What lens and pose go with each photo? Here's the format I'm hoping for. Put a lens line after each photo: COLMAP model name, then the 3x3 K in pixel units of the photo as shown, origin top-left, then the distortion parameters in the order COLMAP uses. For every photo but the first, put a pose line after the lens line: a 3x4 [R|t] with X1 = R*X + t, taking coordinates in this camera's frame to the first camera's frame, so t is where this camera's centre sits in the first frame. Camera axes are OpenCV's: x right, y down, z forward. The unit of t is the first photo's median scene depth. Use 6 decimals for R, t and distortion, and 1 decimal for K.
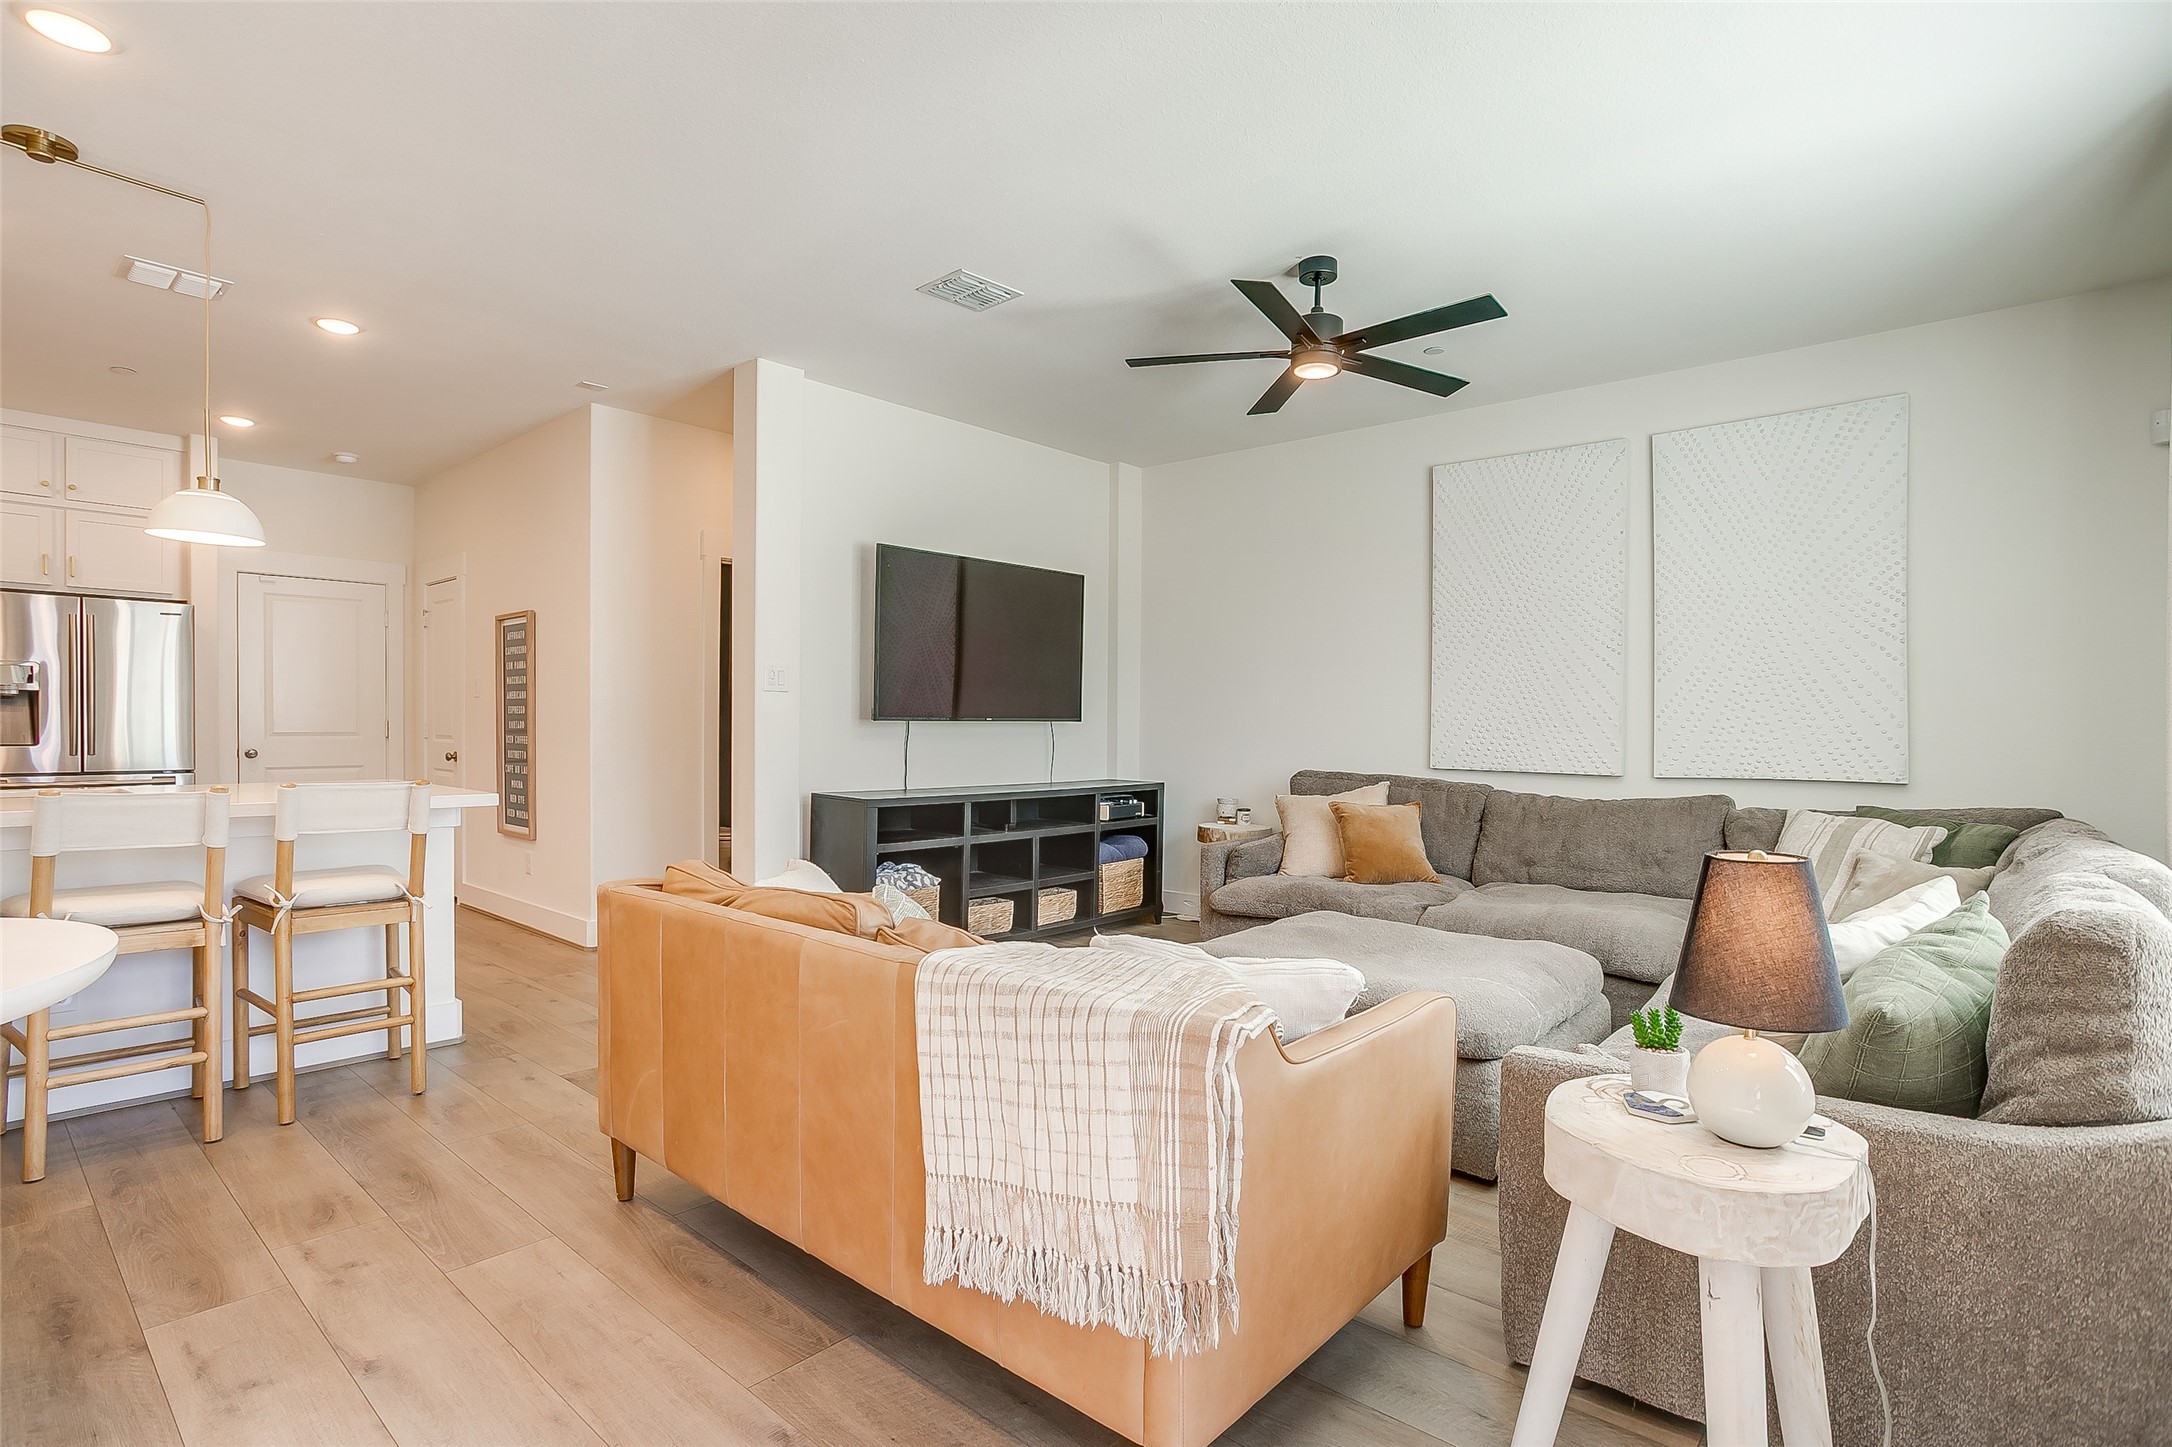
lens RADIAL K [[1050.7, 0, 1079.5], [0, 1050.7, 730.1], [0, 0, 1]] dist [-0.061973, 0.028191]
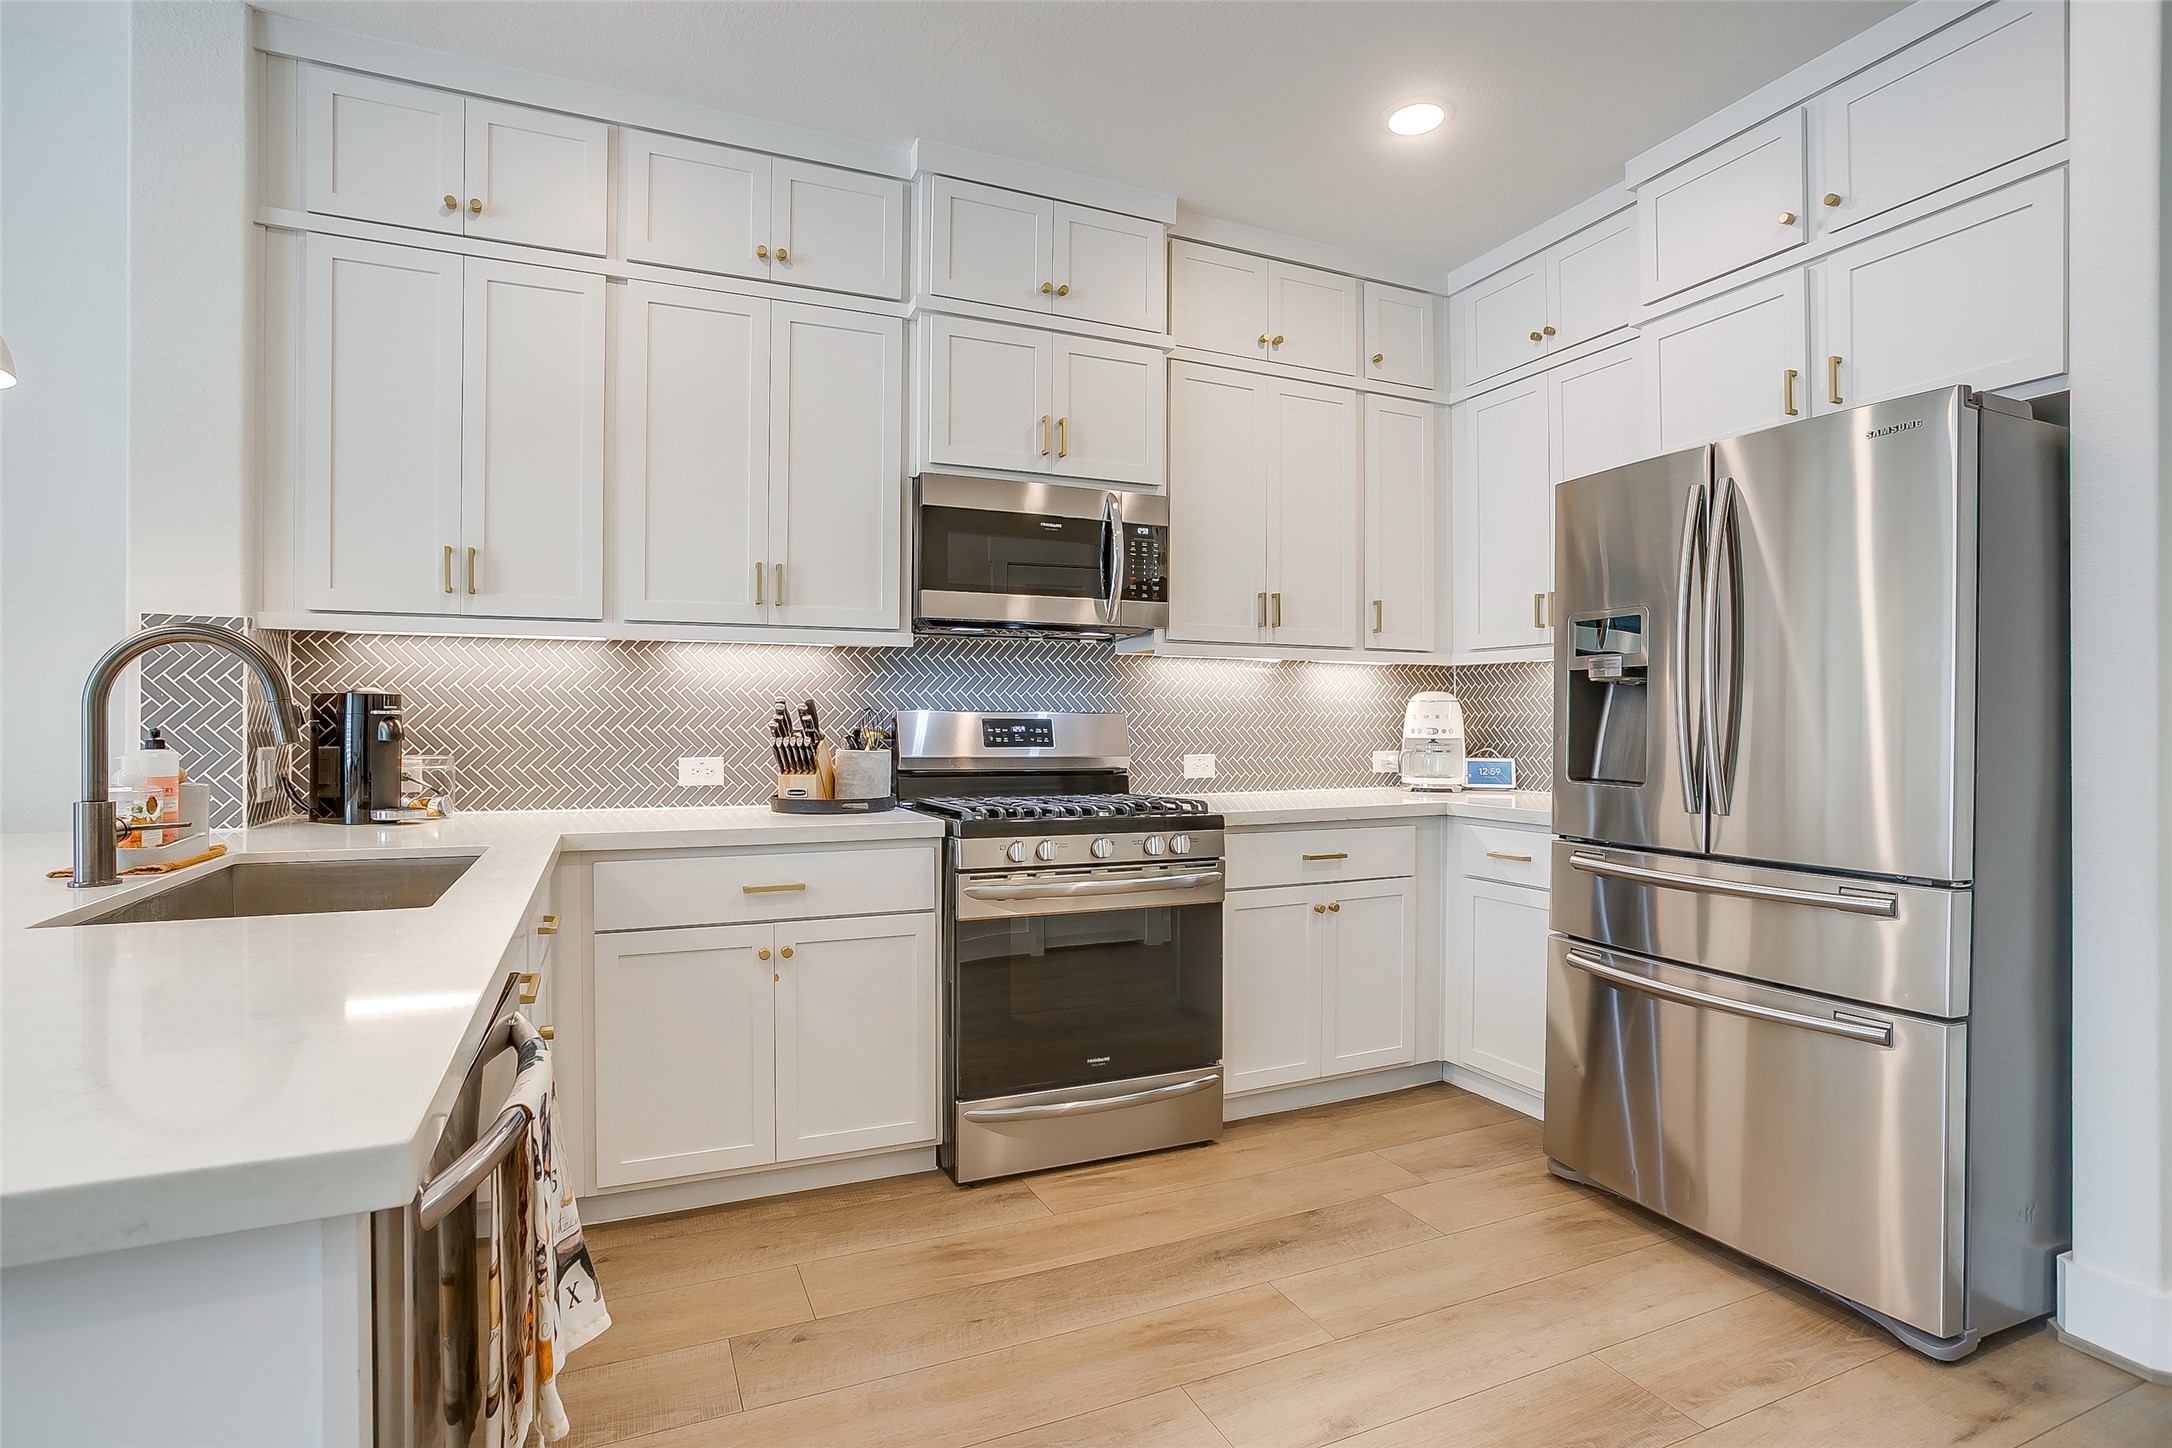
lens RADIAL K [[1050.7, 0, 1079.5], [0, 1050.7, 730.6], [0, 0, 1]] dist [-0.061973, 0.028191]
pose [[-0.425874, -0.000704, -0.904782, -0.789756], [-0.010907, 0.999931, 0.004356, -0.014751], [0.904717, 0.011724, -0.425852, 1.553896]]
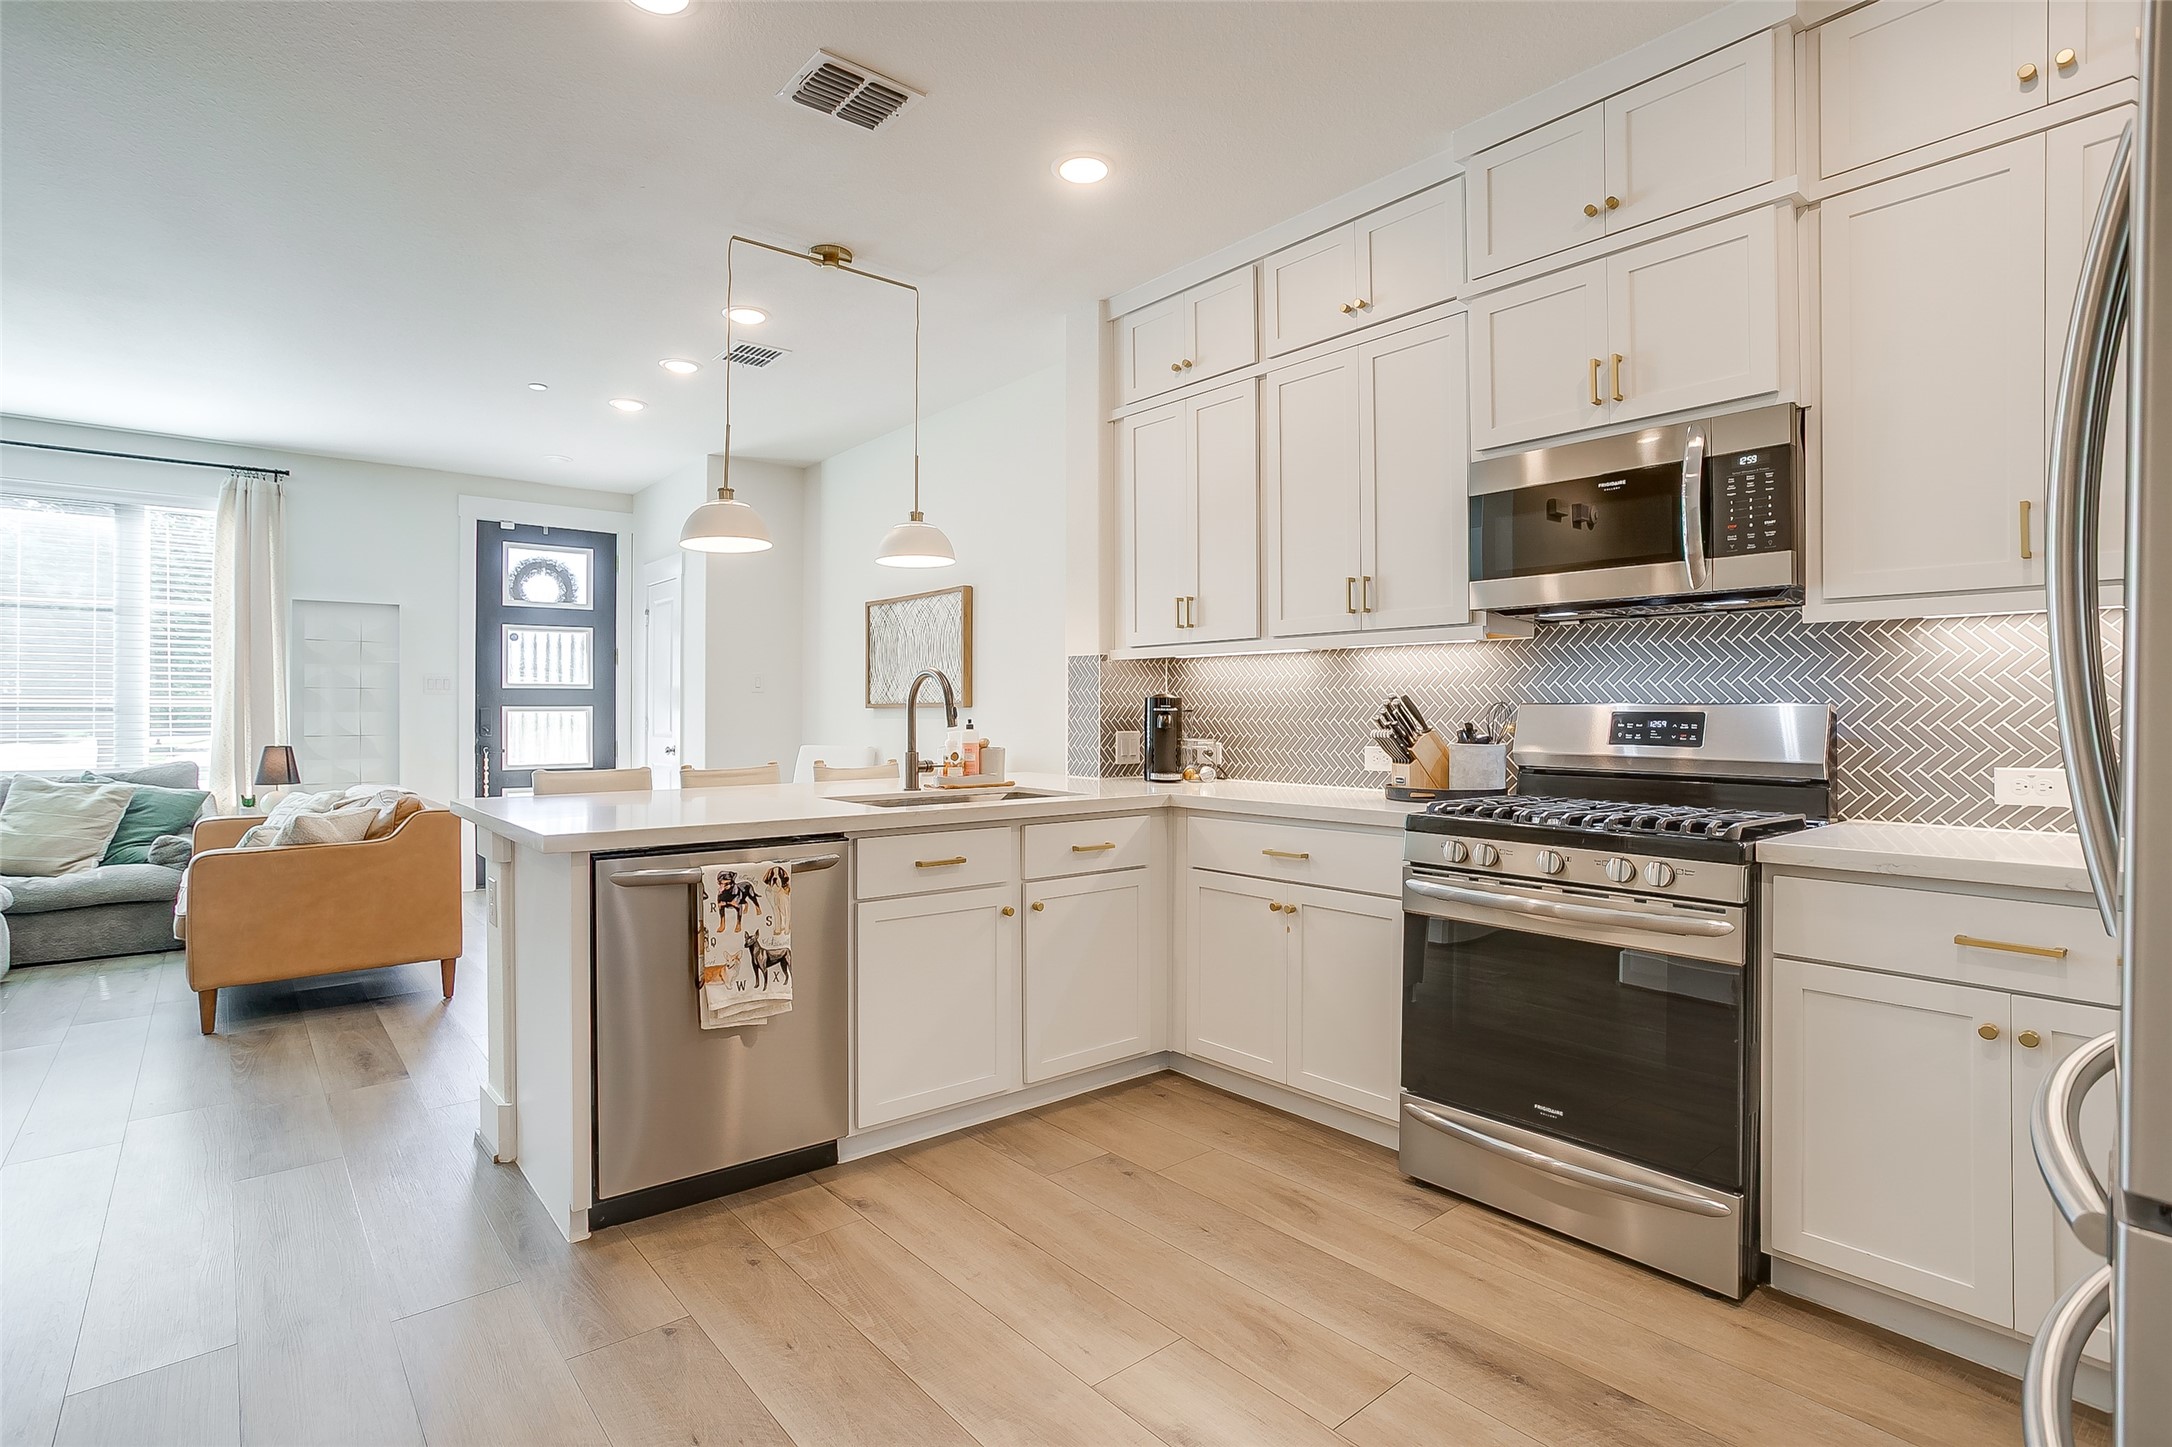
lens RADIAL K [[1061.8, 0, 1082.5], [0, 1061.8, 711.1], [0, 0, 1]] dist [-0.020080, 0.001046]
pose [[-0.988836, -0.006523, 0.148867, -1.356222], [-0.005700, 0.999966, 0.005956, -0.024395], [-0.148901, 0.005041, -0.988839, 1.987263]]
